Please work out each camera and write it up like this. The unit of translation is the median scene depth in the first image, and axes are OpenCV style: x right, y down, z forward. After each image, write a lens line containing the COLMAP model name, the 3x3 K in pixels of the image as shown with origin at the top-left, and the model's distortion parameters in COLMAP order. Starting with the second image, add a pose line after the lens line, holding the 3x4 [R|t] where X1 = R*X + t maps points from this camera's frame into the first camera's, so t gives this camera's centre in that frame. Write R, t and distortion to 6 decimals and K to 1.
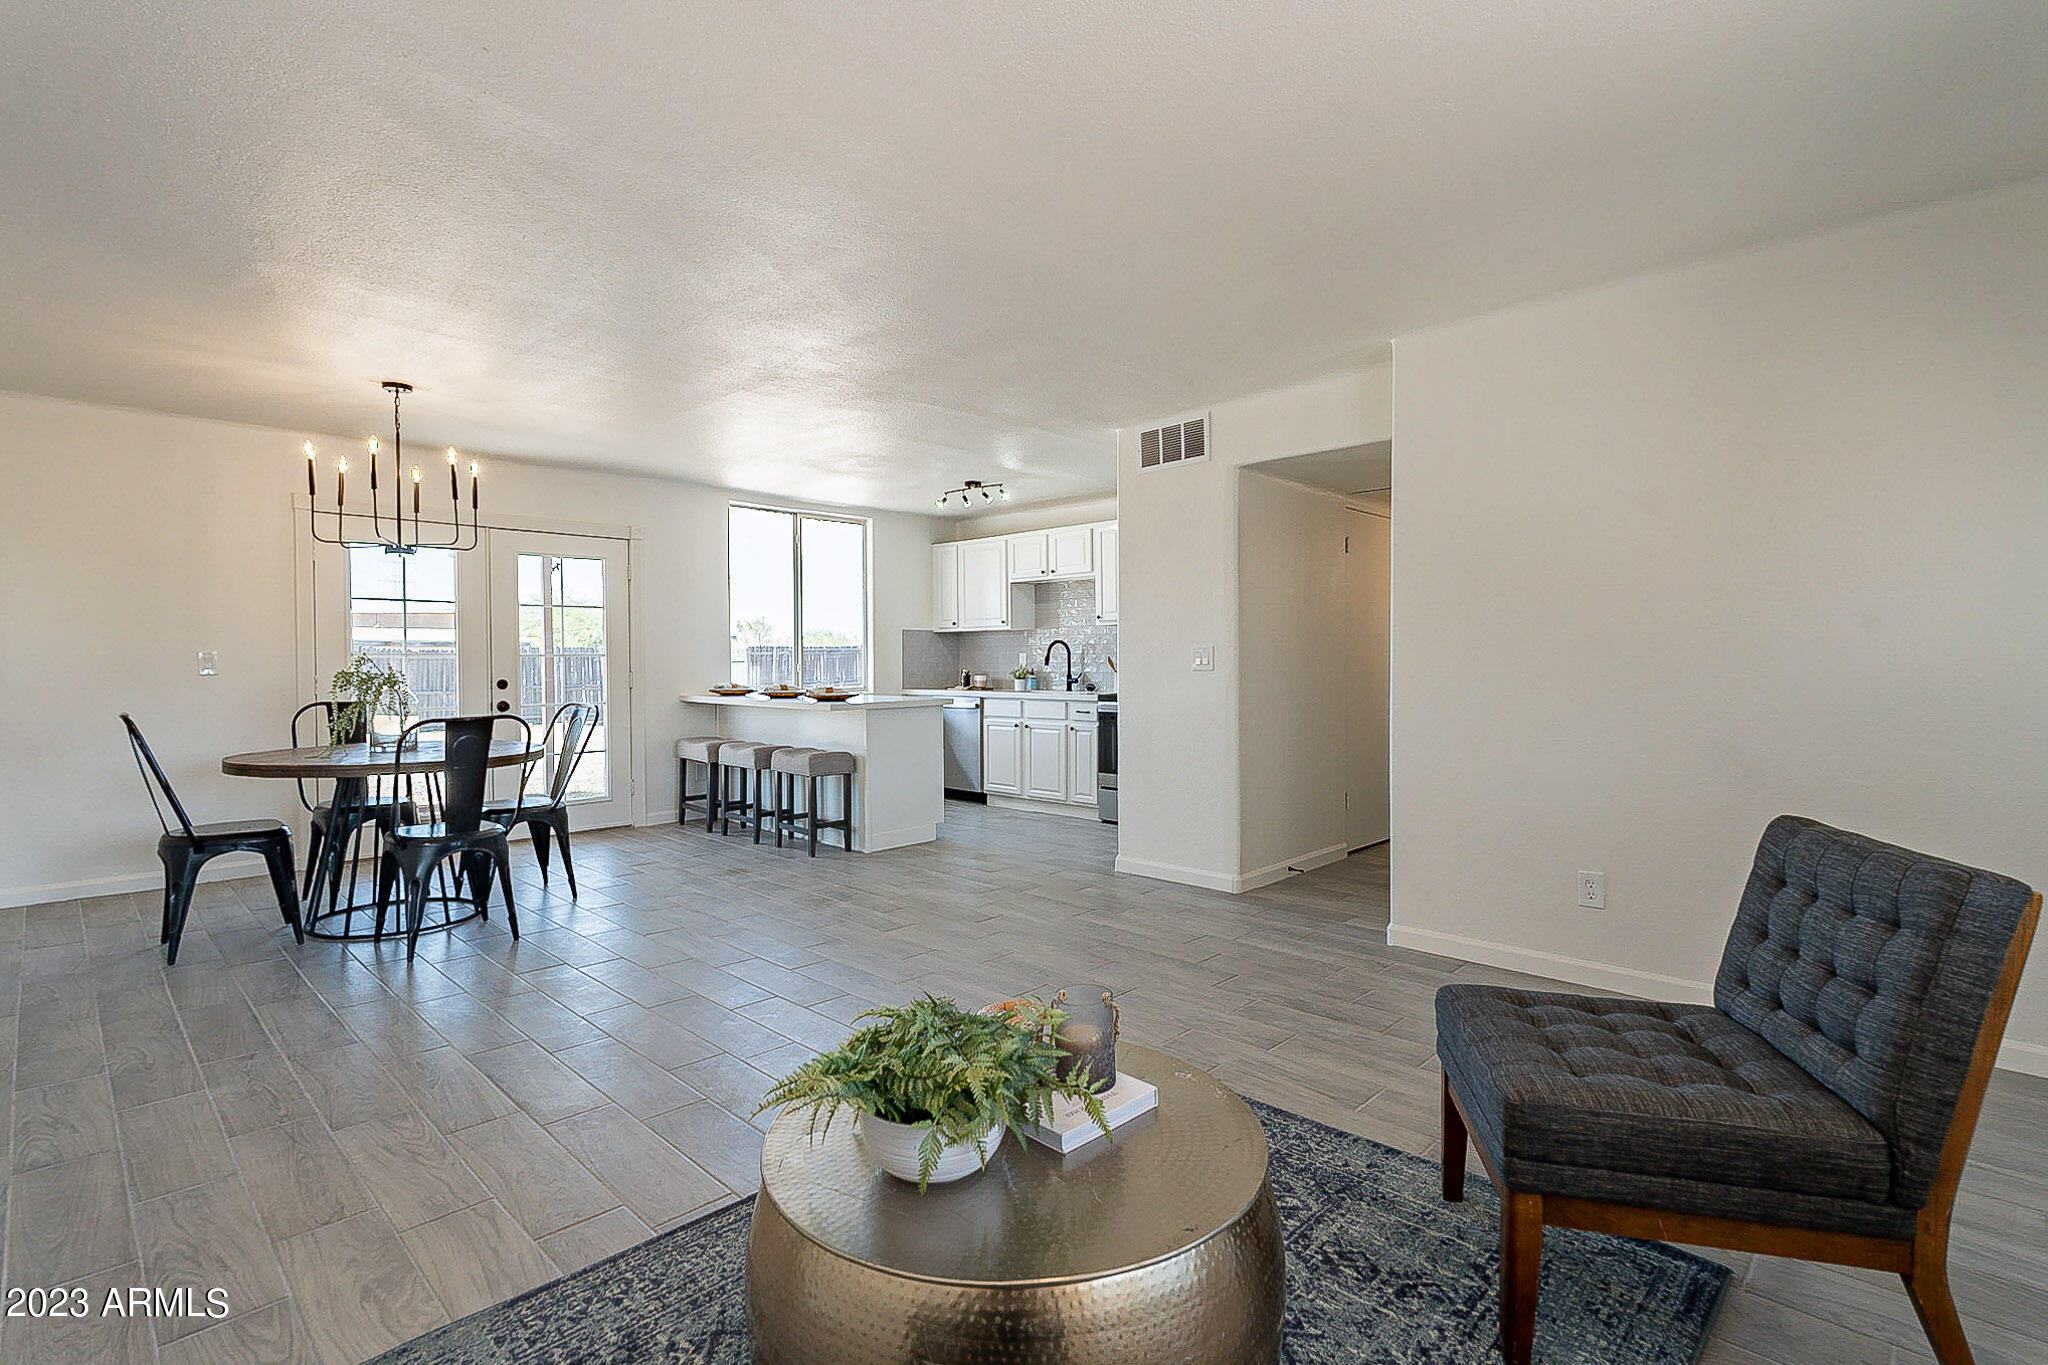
lens RADIAL K [[975.4, 0, 1015.9], [0, 975.4, 685.7], [0, 0, 1]] dist [-0.005044, -0.000756]
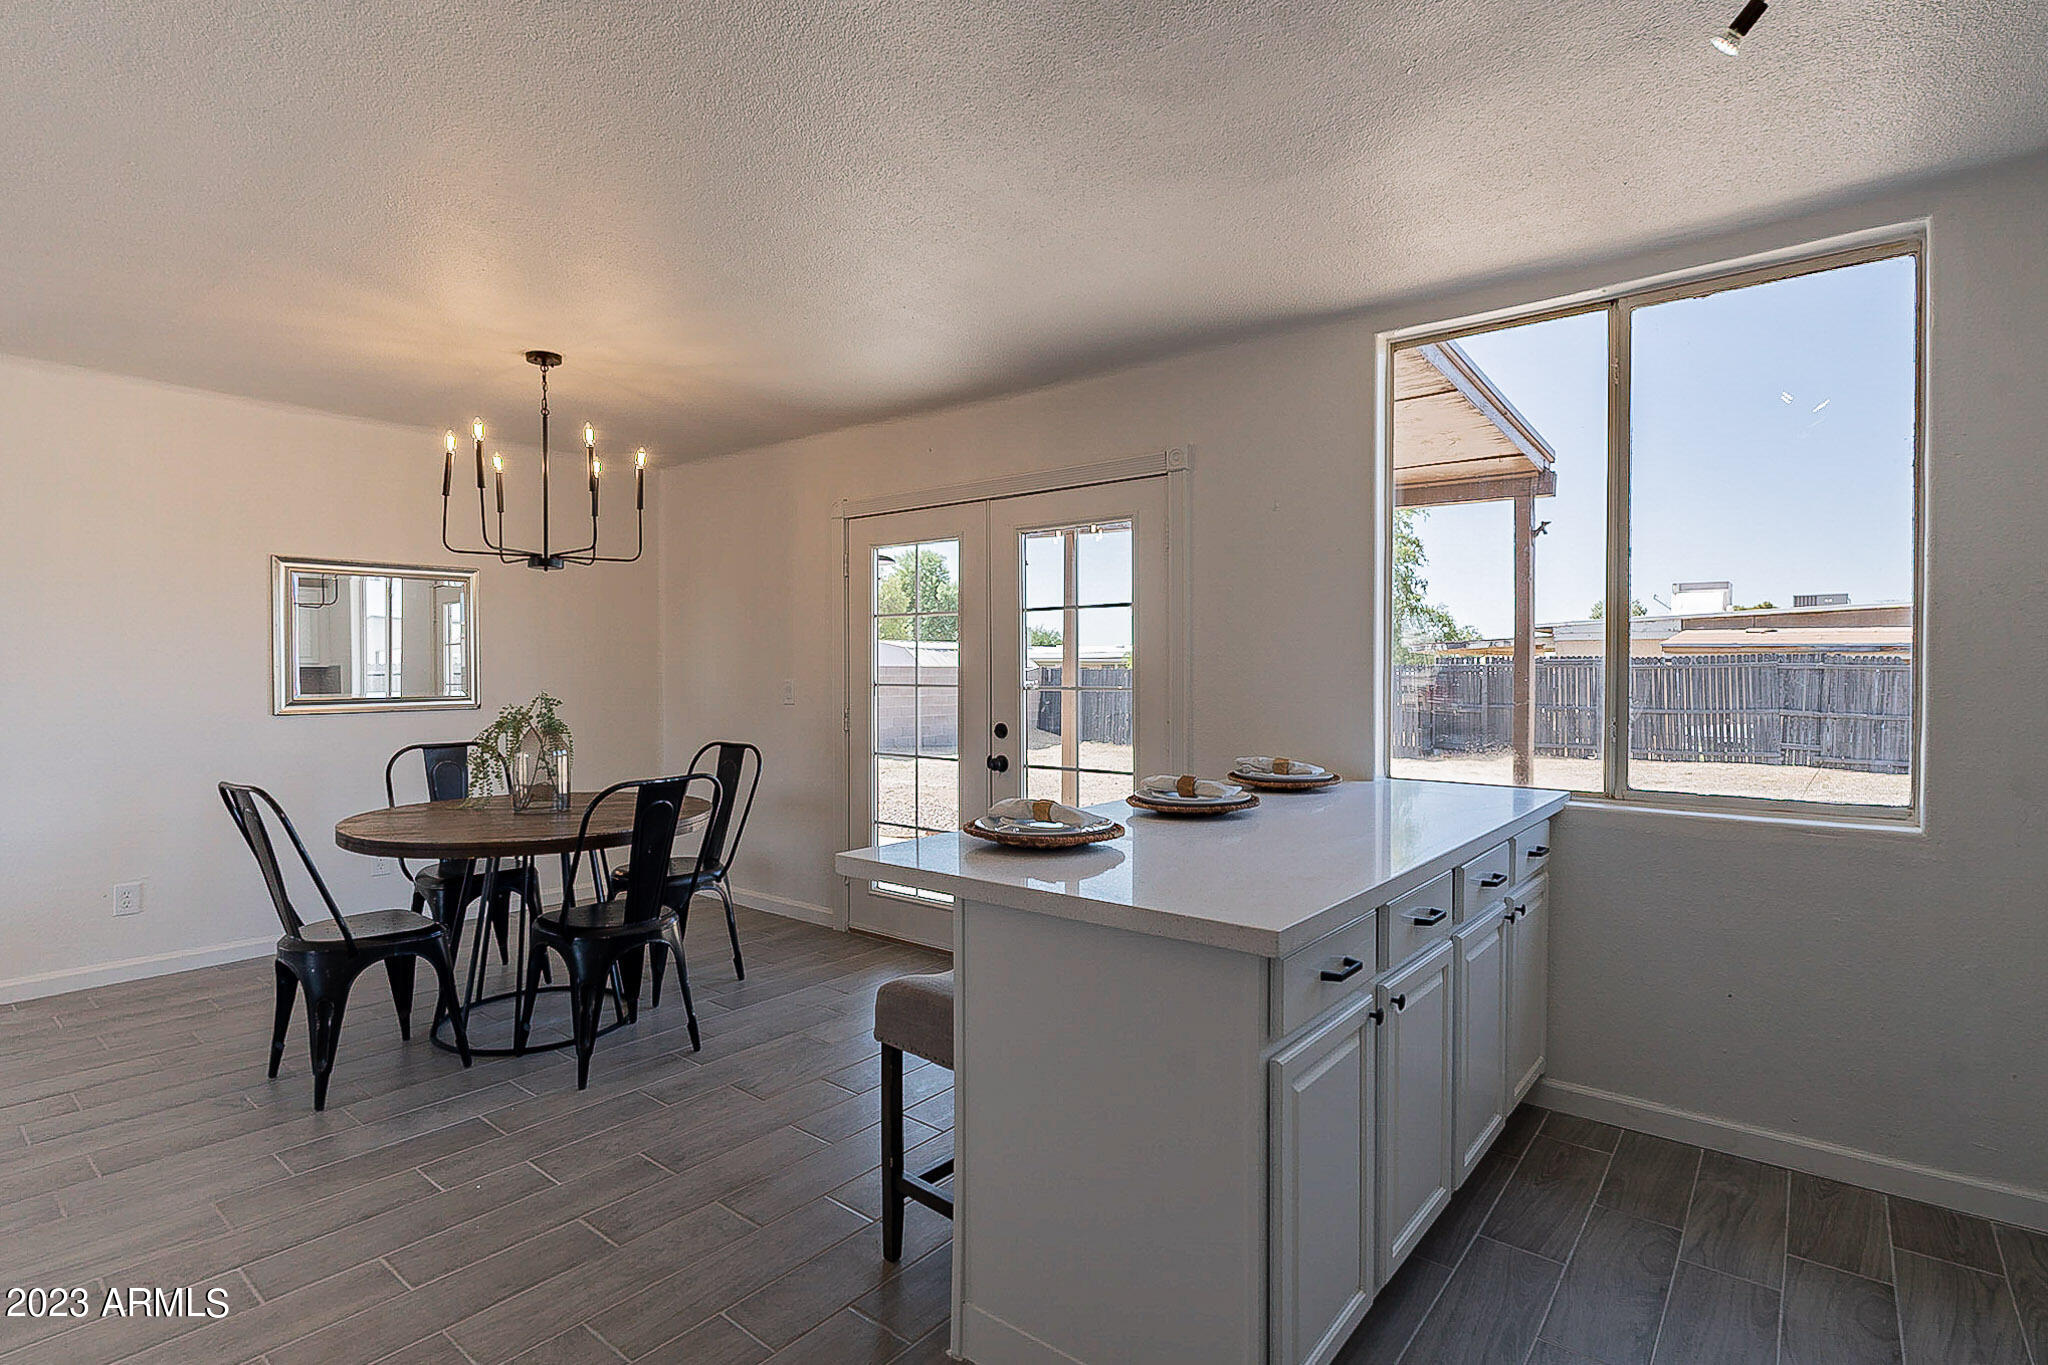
lens RADIAL K [[1034.5, 0, 1008.5], [0, 1034.5, 677.0], [0, 0, 1]] dist [0.000302, -0.000368]
pose [[0.062823, 0.014244, -0.997923, 0.150390], [-0.024590, 0.999617, 0.012720, -0.039219], [0.997722, 0.023740, 0.063149, 0.796425]]
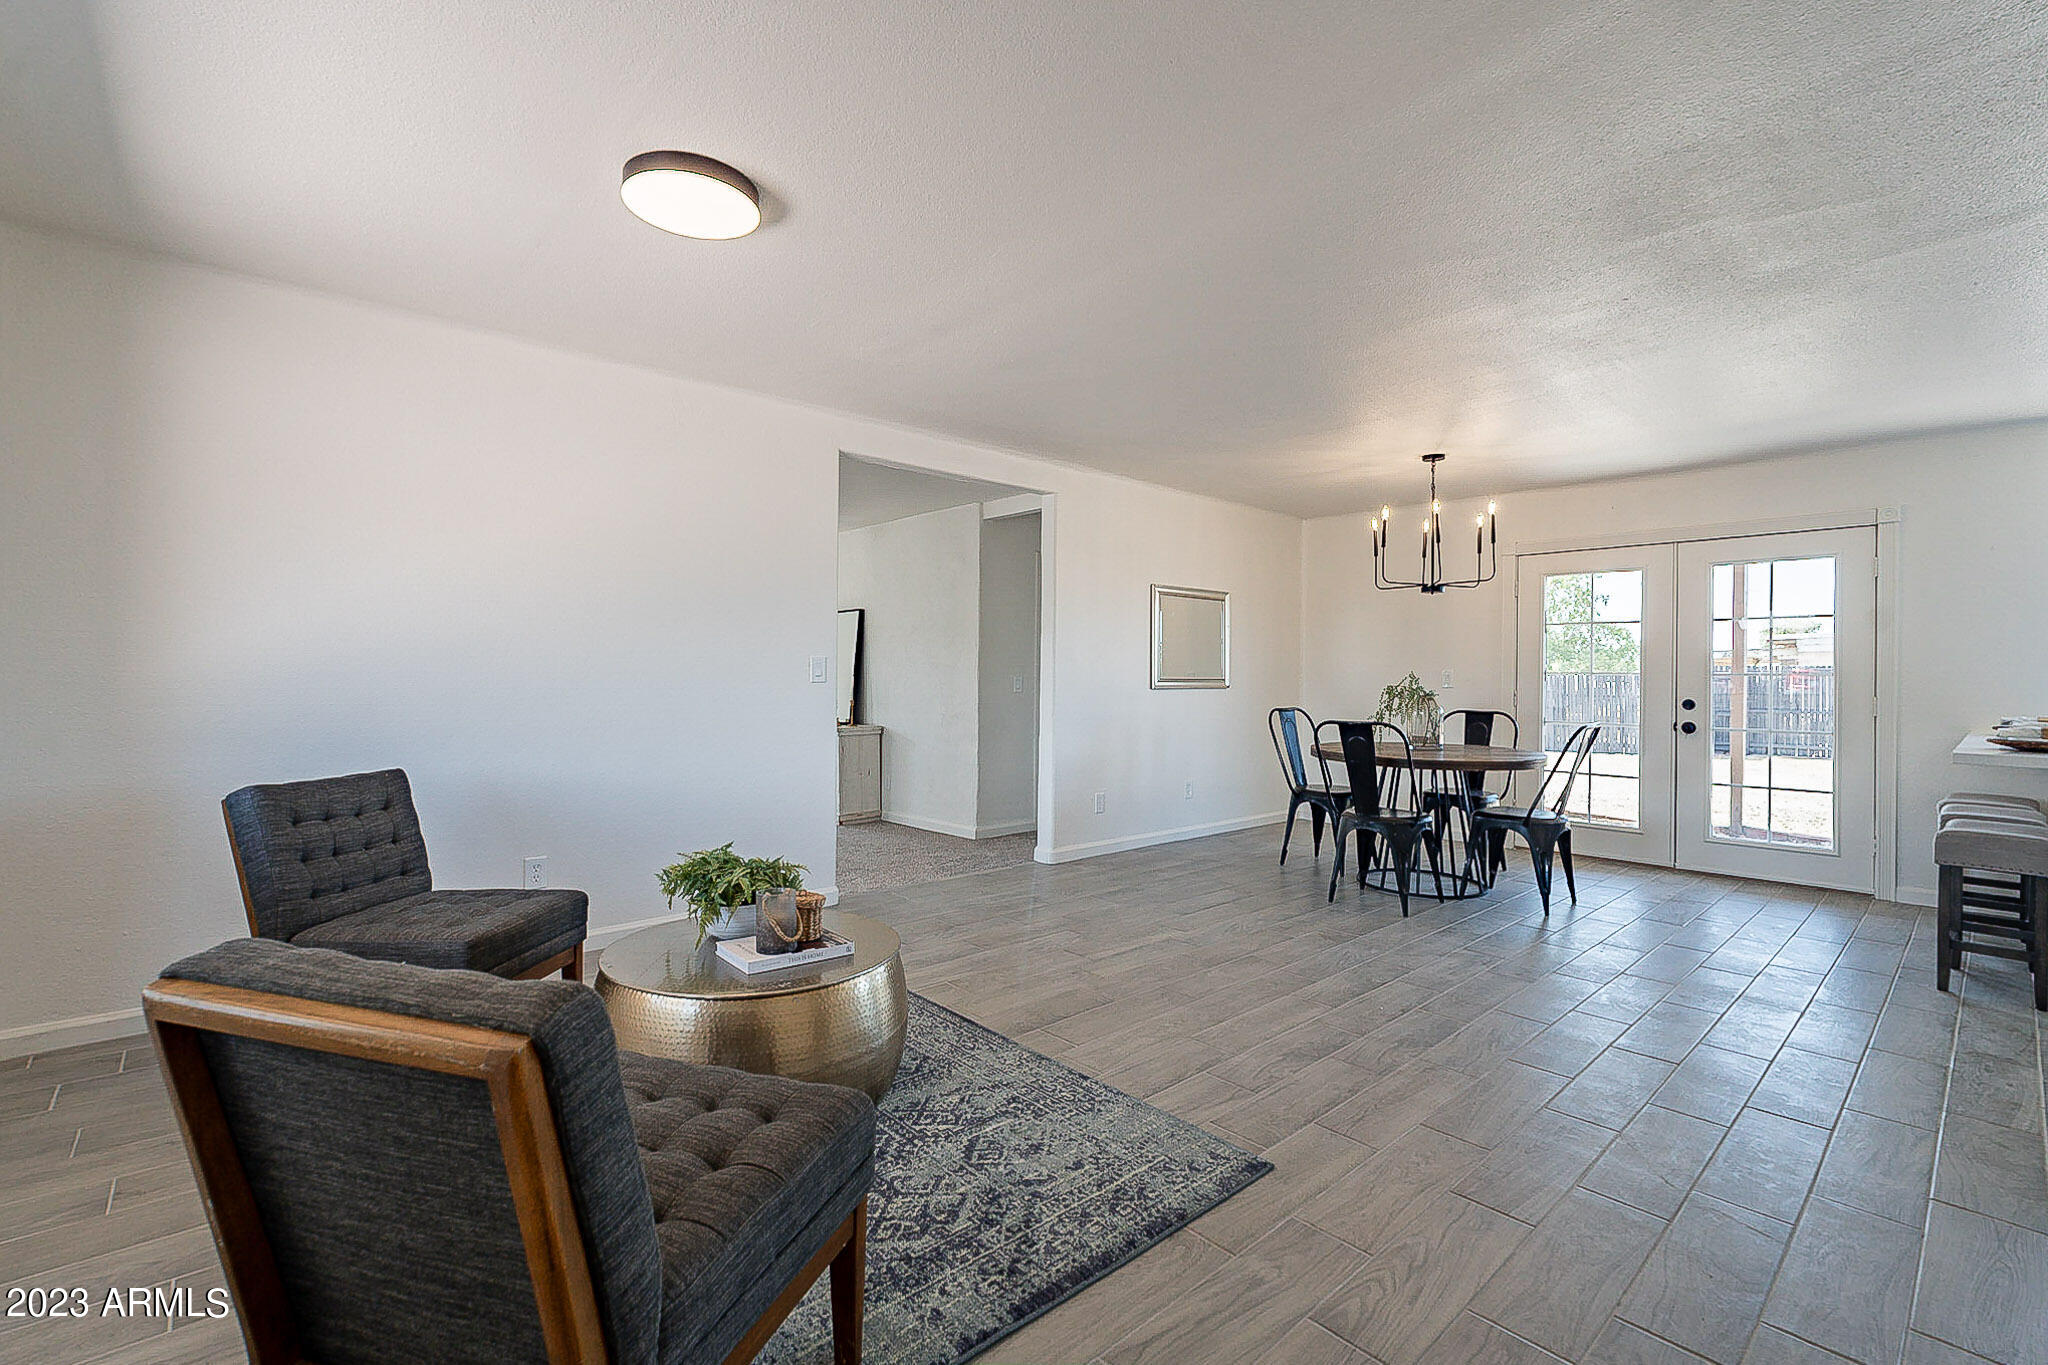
lens RADIAL K [[920.7, 0, 1023.0], [0, 920.7, 676.5], [0, 0, 1]] dist [0.000453, 0.000413]
pose [[-0.090882, 0.005635, -0.995846, 0.354840], [-0.032765, 0.999426, 0.008645, -0.012390], [0.995323, 0.033415, -0.090645, 0.358764]]
